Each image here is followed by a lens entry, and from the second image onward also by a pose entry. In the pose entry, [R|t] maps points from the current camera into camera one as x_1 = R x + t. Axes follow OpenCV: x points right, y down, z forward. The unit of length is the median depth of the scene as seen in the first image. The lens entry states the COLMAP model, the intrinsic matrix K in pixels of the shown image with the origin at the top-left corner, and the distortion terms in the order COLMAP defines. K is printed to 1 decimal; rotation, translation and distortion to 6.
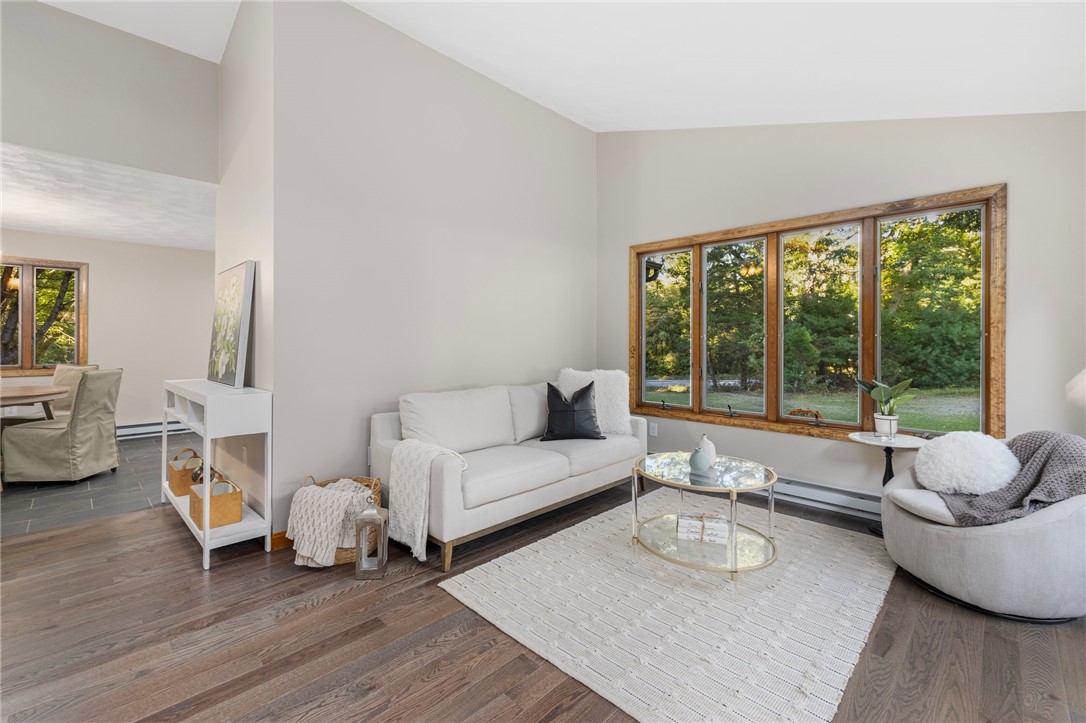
lens RADIAL K [[467.1, 0, 537.1], [0, 467.1, 341.8], [0, 0, 1]] dist [0.001798, 0.000335]
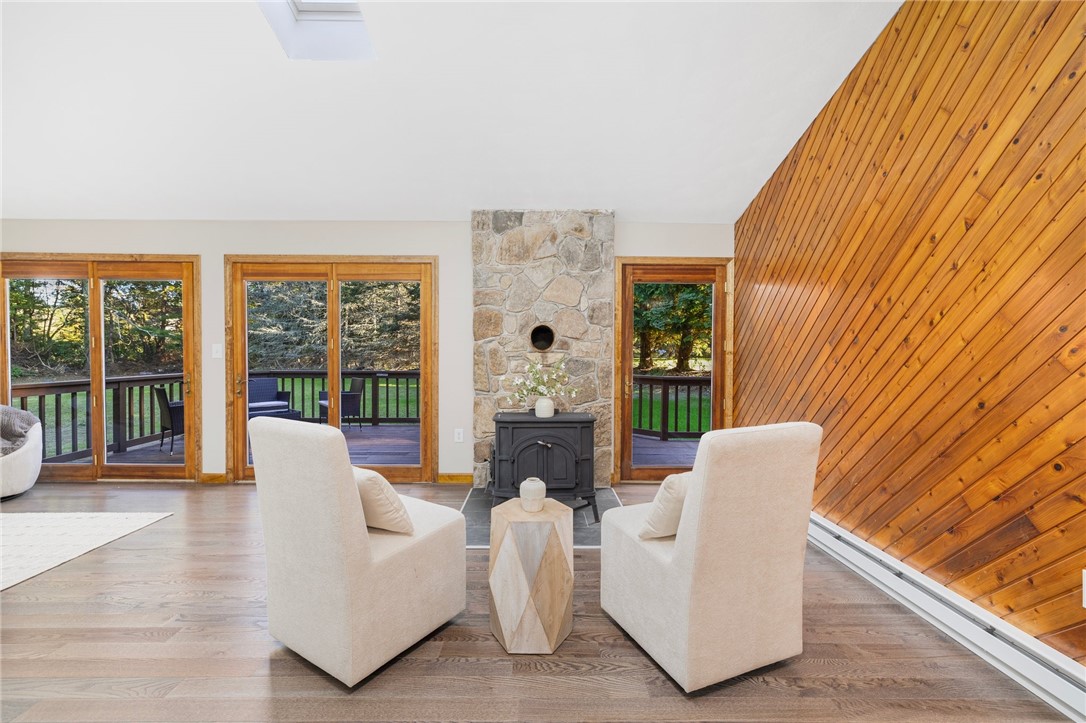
lens RADIAL K [[463.9, 0, 538.4], [0, 463.9, 356.5], [0, 0, 1]] dist [-0.000665, 0.000569]
pose [[-0.709869, -0.008717, 0.704280, -1.095263], [-0.001244, 0.999937, 0.011123, -0.002602], [-0.704333, 0.007020, -0.709835, 0.504284]]
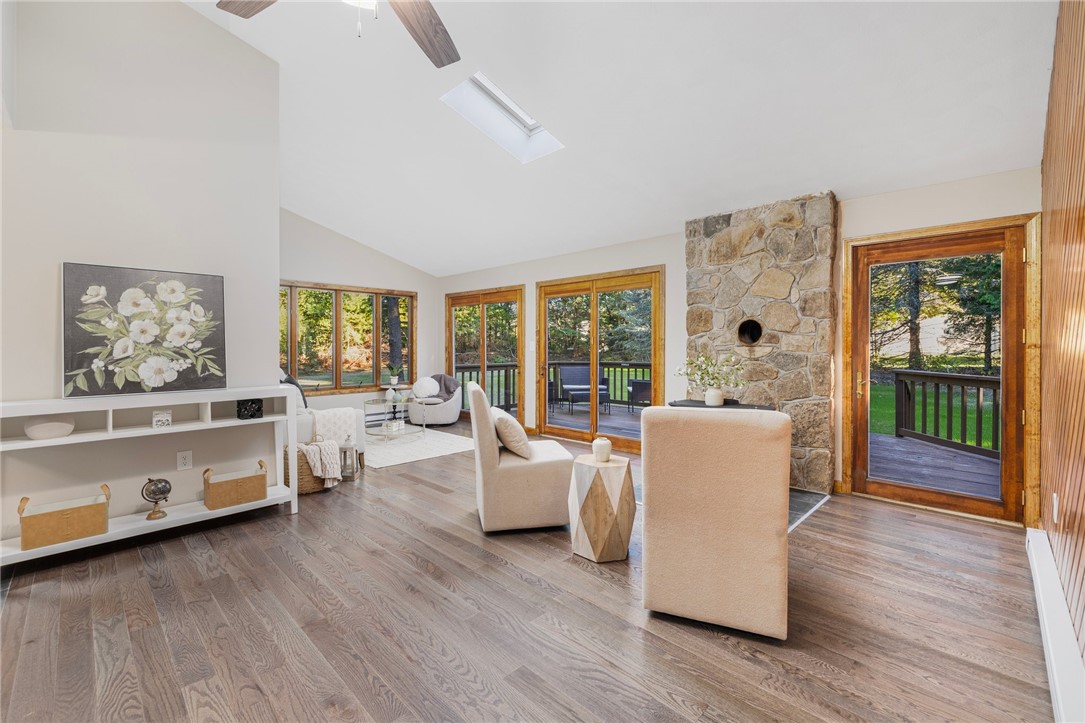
lens RADIAL K [[461.2, 0, 535.1], [0, 461.2, 348.1], [0, 0, 1]] dist [0.003454, 0.000409]
pose [[0.003863, -0.003599, 0.999986, -1.480827], [0.003104, 0.999989, 0.003587, -0.001649], [-0.999988, 0.003090, 0.003874, 0.206761]]
